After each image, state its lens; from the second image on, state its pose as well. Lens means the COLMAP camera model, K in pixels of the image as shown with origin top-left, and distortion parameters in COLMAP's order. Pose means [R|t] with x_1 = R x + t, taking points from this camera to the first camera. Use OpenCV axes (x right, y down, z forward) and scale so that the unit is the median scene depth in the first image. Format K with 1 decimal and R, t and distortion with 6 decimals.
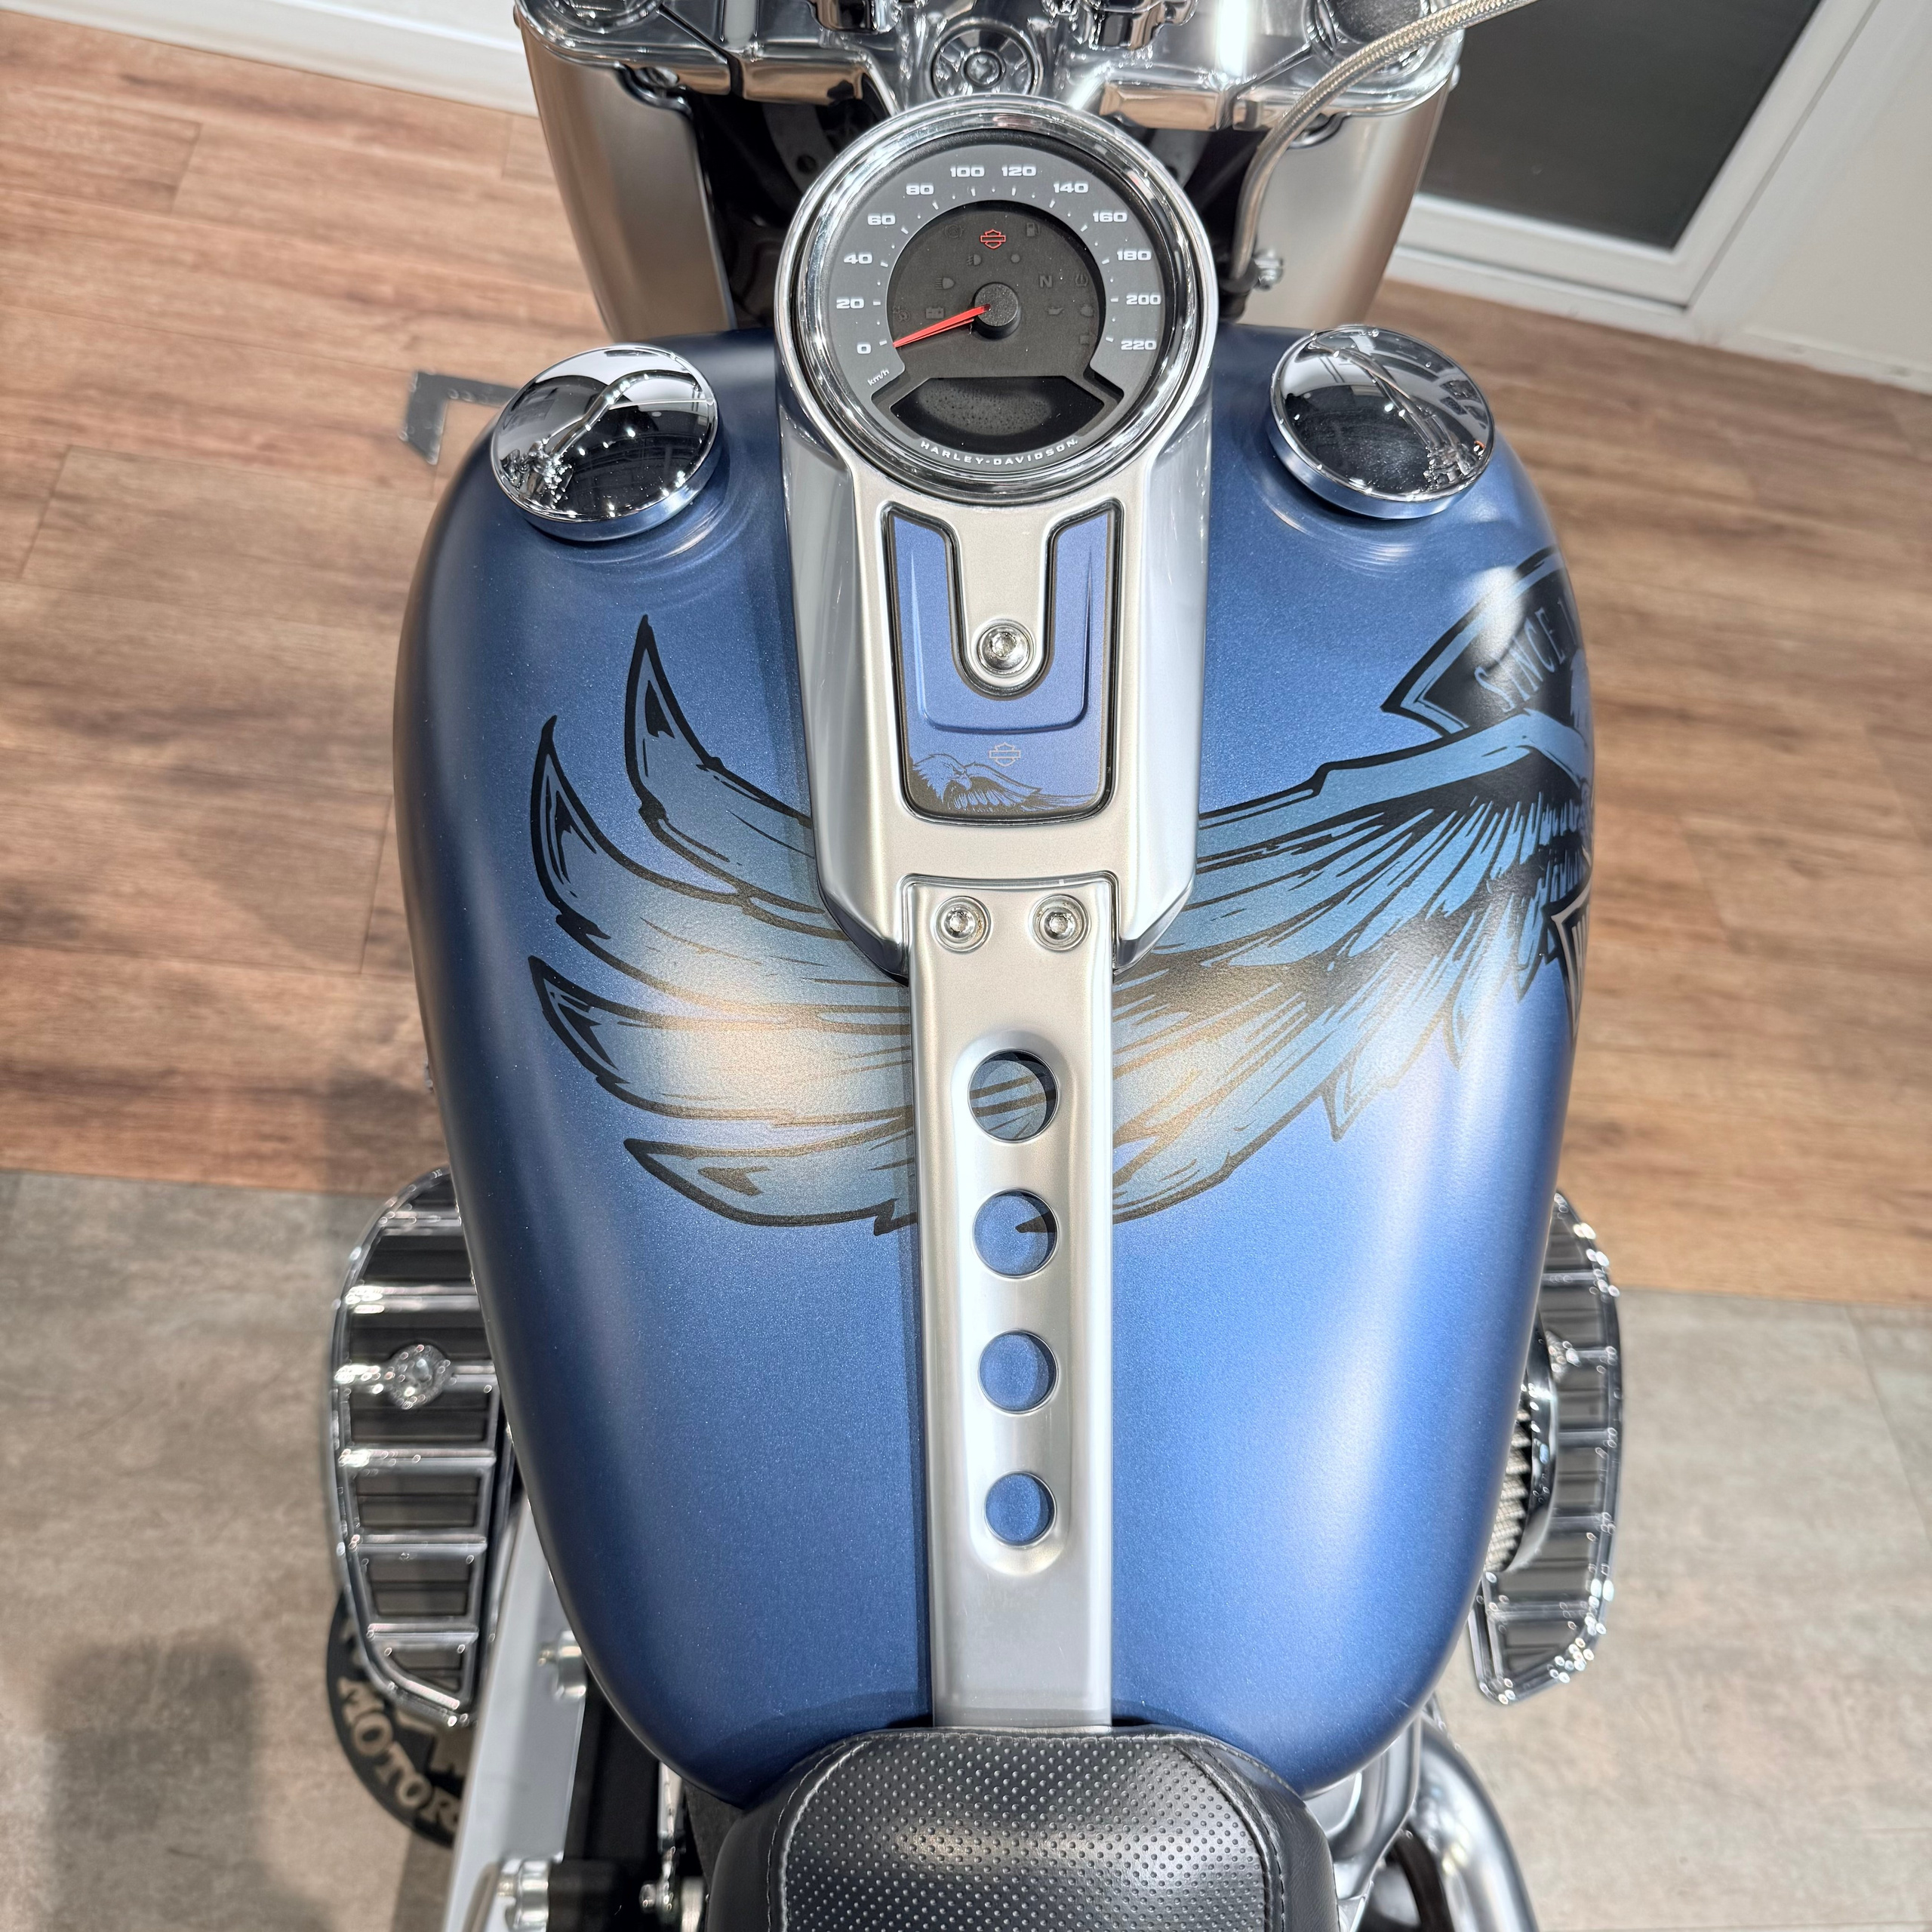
lens RADIAL K [[1817.6, 0, 966.6], [0, 1817.6, 977.2], [0, 0, 1]] dist [0.157686, -0.345008]
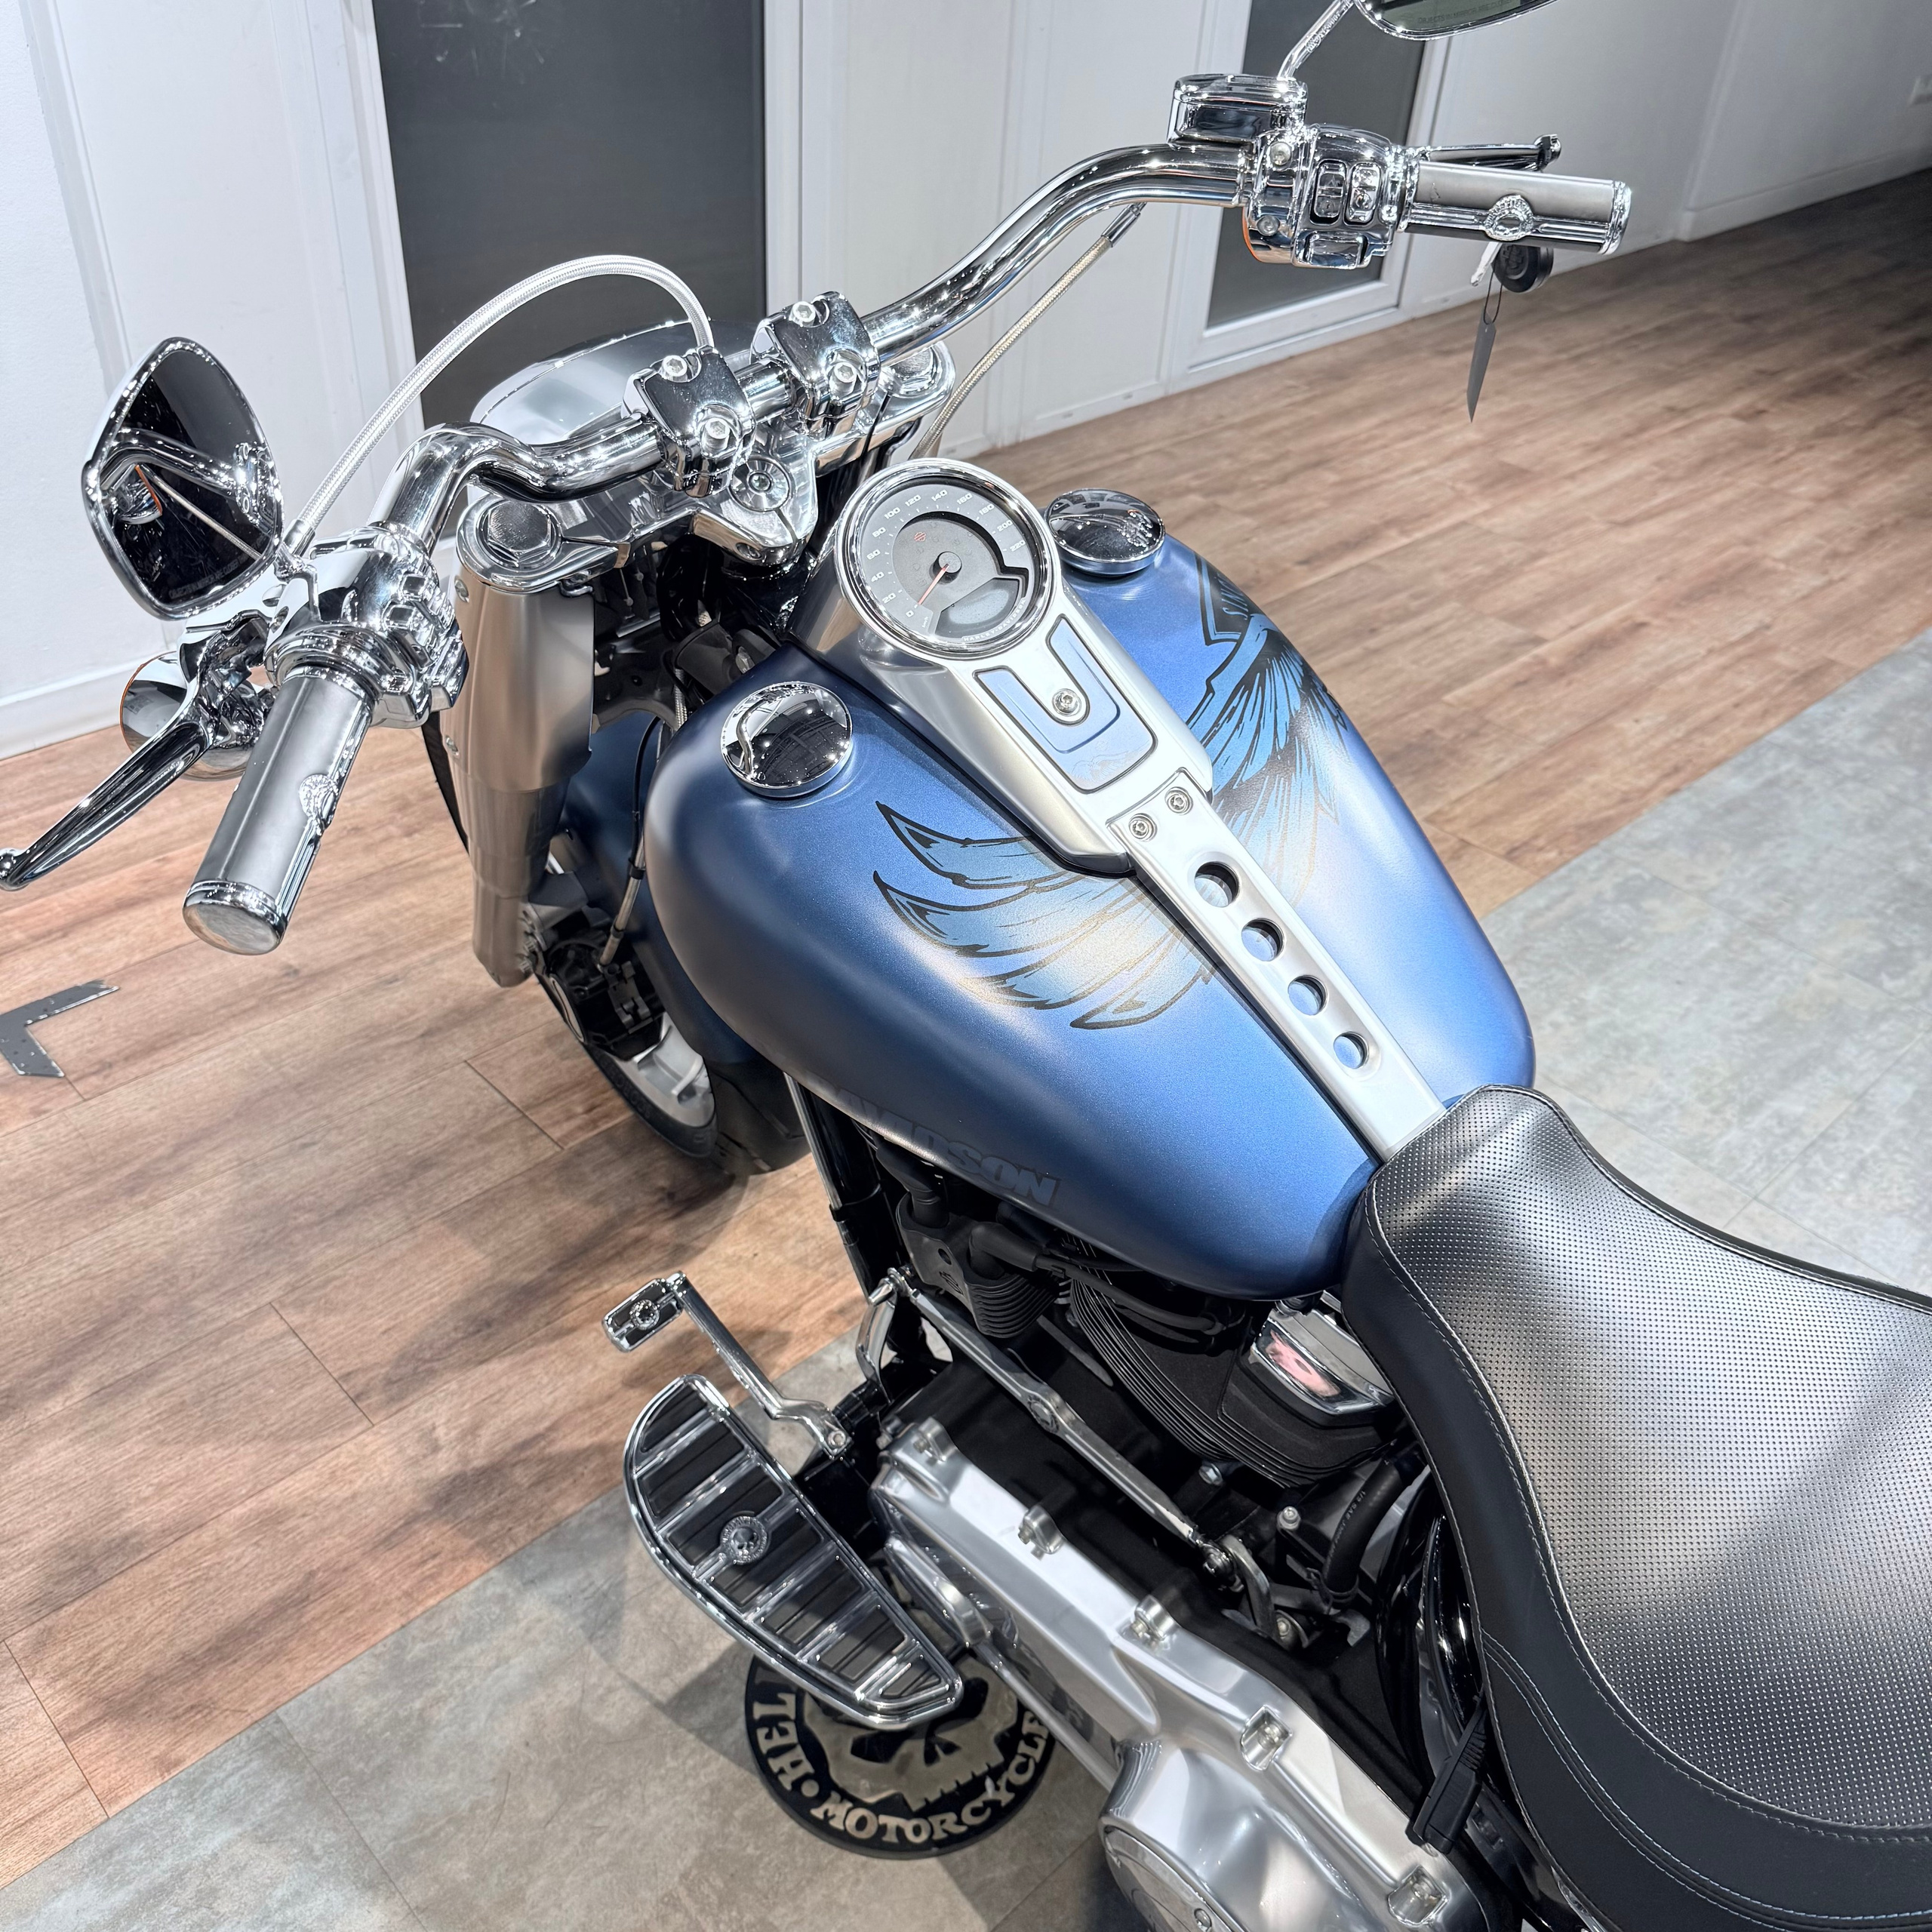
lens RADIAL K [[1817.6, 0, 966.6], [0, 1817.6, 977.2], [0, 0, 1]] dist [0.157686, -0.345008]
pose [[0.756153, -0.538778, 0.371417, -0.717806], [0.585305, 0.810662, -0.015652, 0.015583], [-0.292661, 0.229228, 0.928334, -0.518794]]
